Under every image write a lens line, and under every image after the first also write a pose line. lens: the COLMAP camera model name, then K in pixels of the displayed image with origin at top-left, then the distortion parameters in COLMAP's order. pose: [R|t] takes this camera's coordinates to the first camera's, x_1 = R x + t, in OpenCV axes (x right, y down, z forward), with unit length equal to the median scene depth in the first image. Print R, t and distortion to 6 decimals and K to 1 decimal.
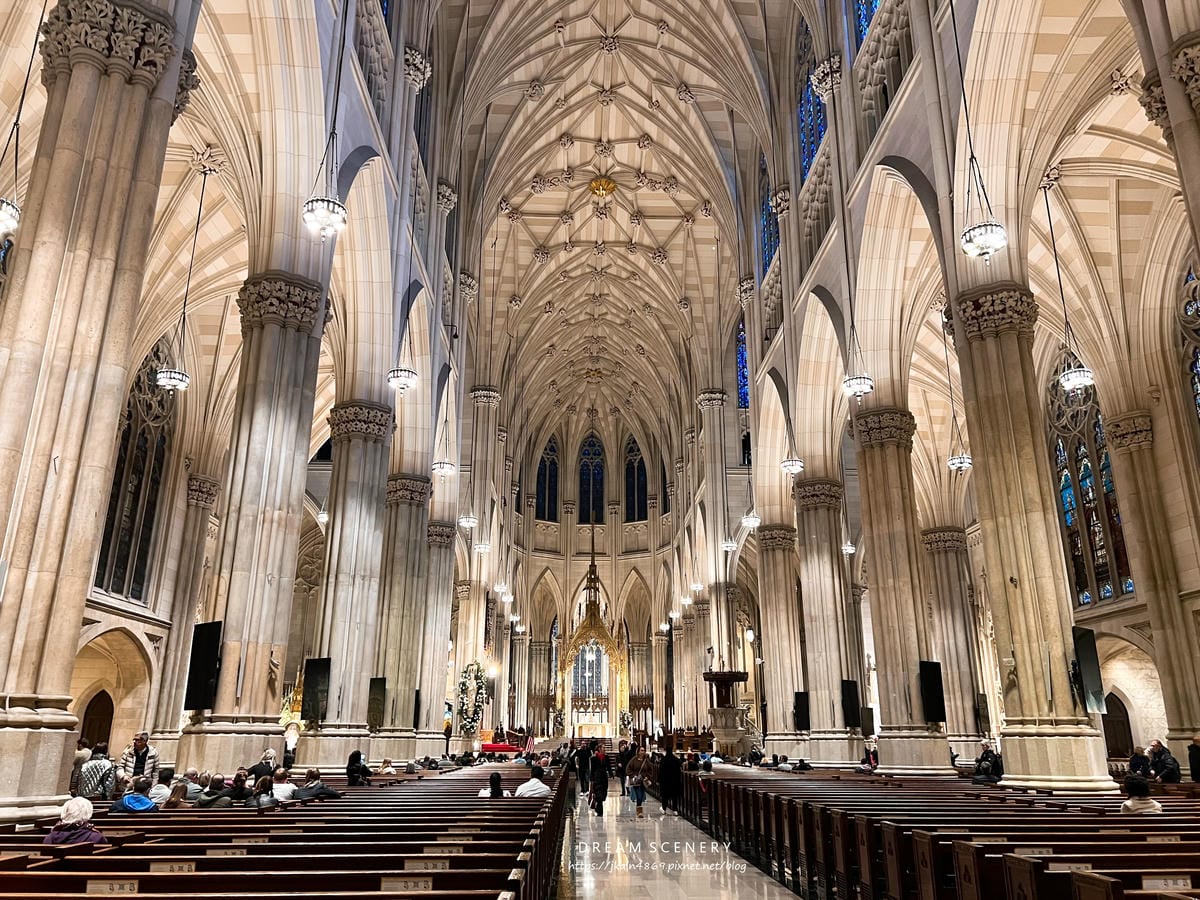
lens RADIAL K [[907.5, 0, 600.0], [0, 907.5, 450.0], [0, 0, 1]] dist [0.060197, -0.066398]
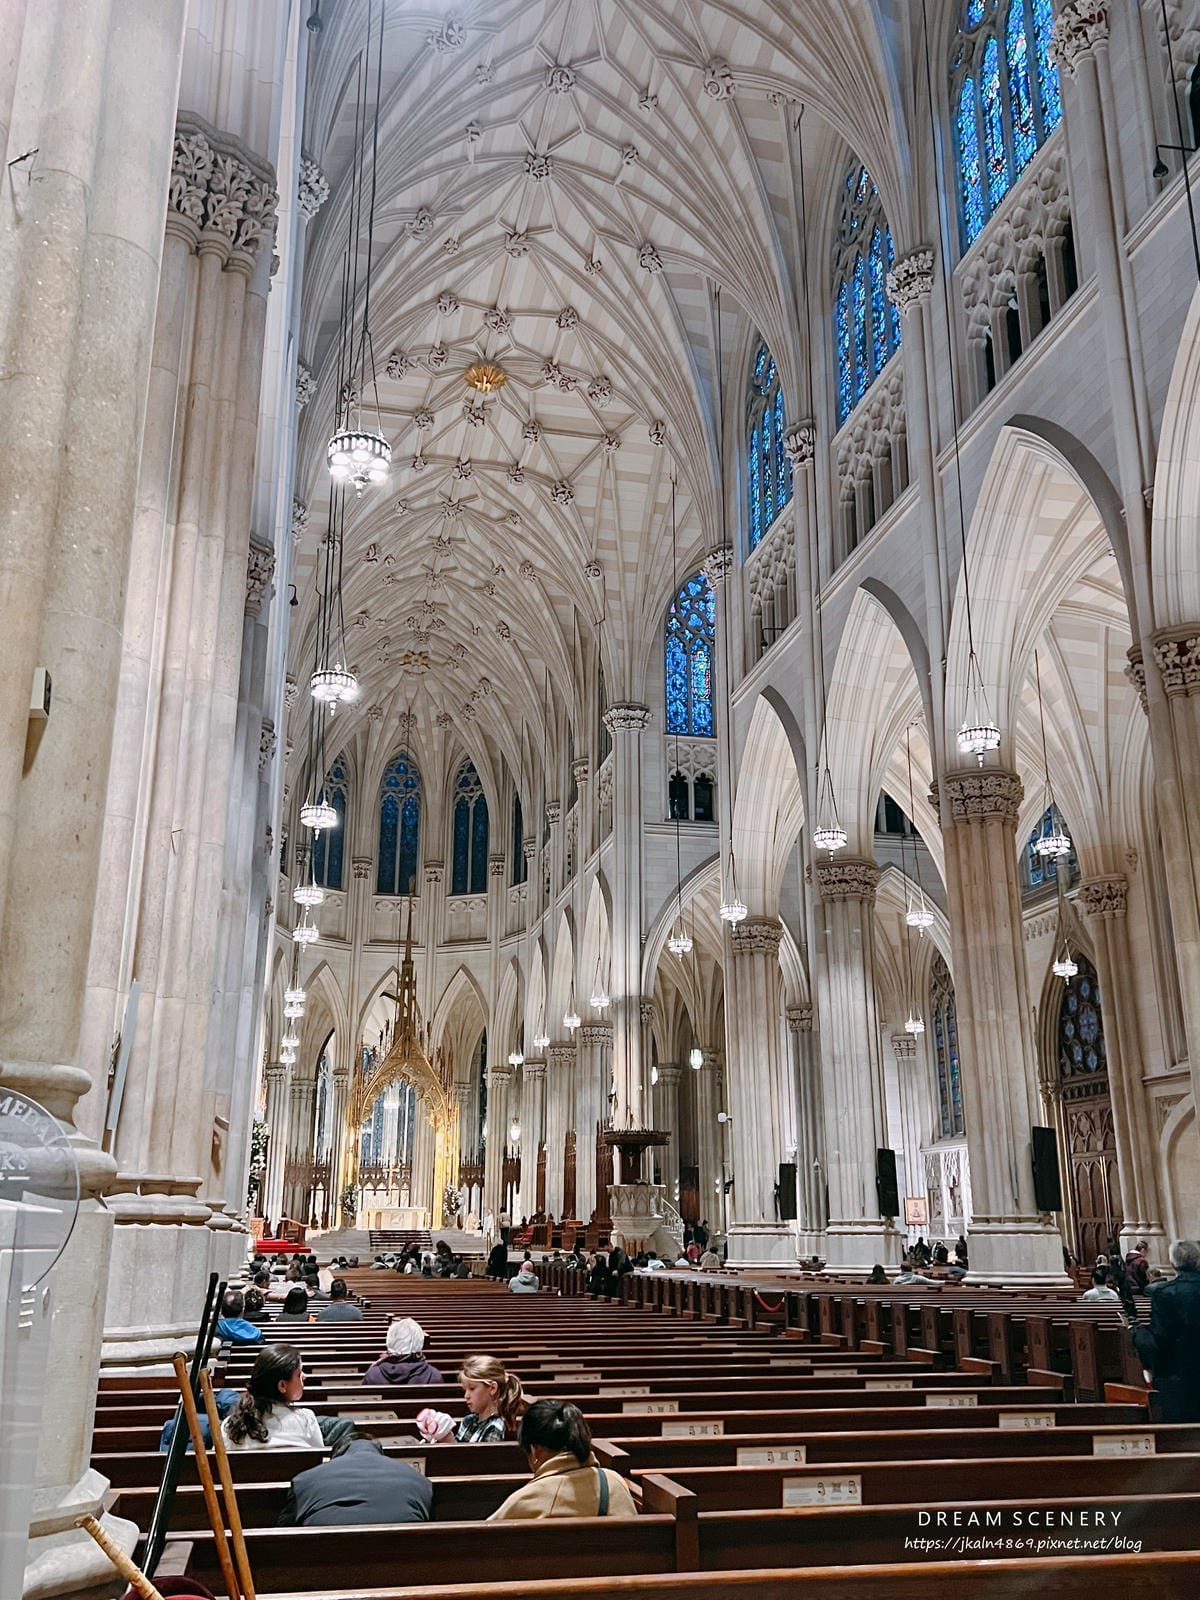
lens RADIAL K [[1436.3, 0, 600.0], [0, 1436.3, 800.0], [0, 0, 1]] dist [0.047933, -0.010410]
pose [[0.982156, 0.054471, 0.180007, -0.101051], [-0.057592, 0.998266, 0.012151, -0.009805], [-0.179034, -0.022301, 0.983590, -0.025179]]
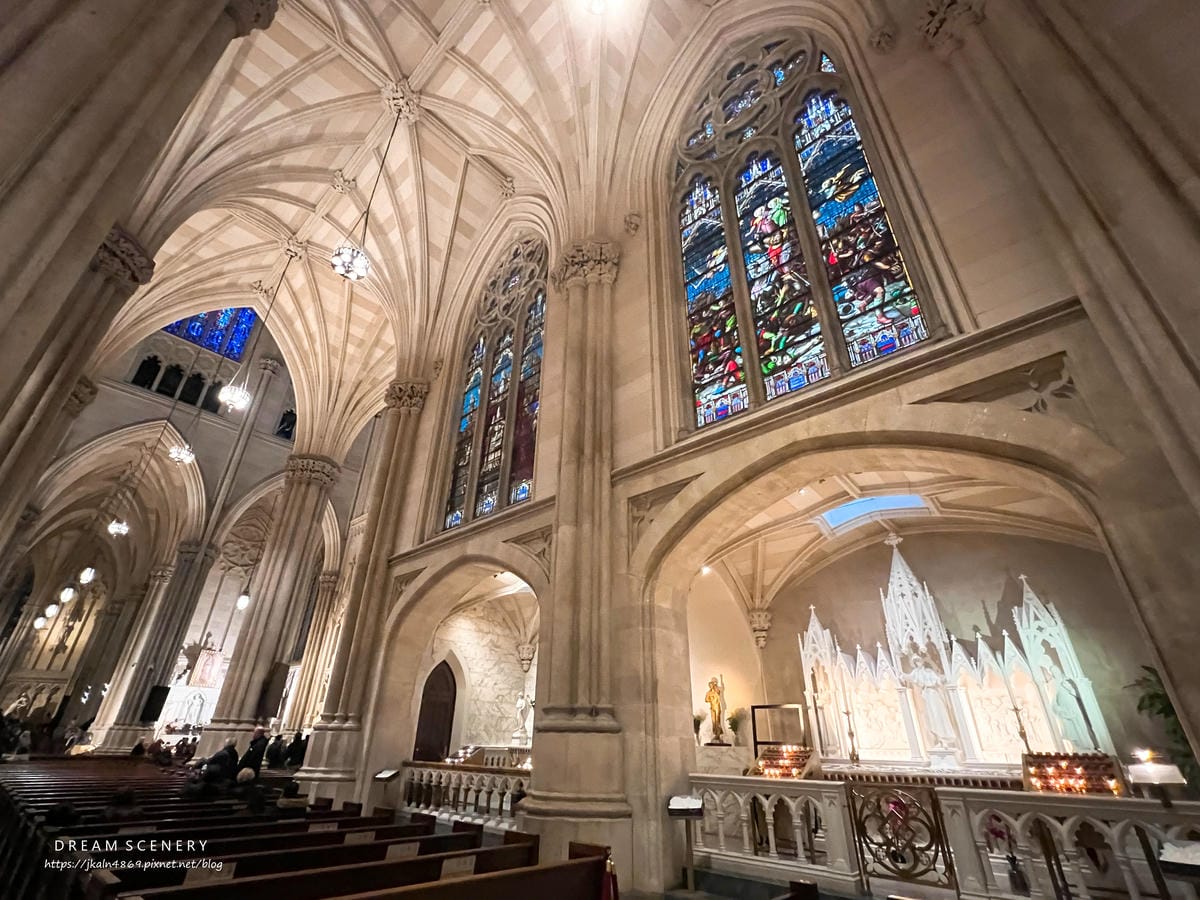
lens RADIAL K [[547.3, 0, 597.3], [0, 547.3, 445.6], [0, 0, 1]] dist [0.000288, -0.000011]
pose [[0.707103, 0.346432, 0.616434, 0.208087], [-0.230456, 0.937071, -0.262275, 0.124882], [-0.668502, 0.043395, 0.742443, 0.389001]]
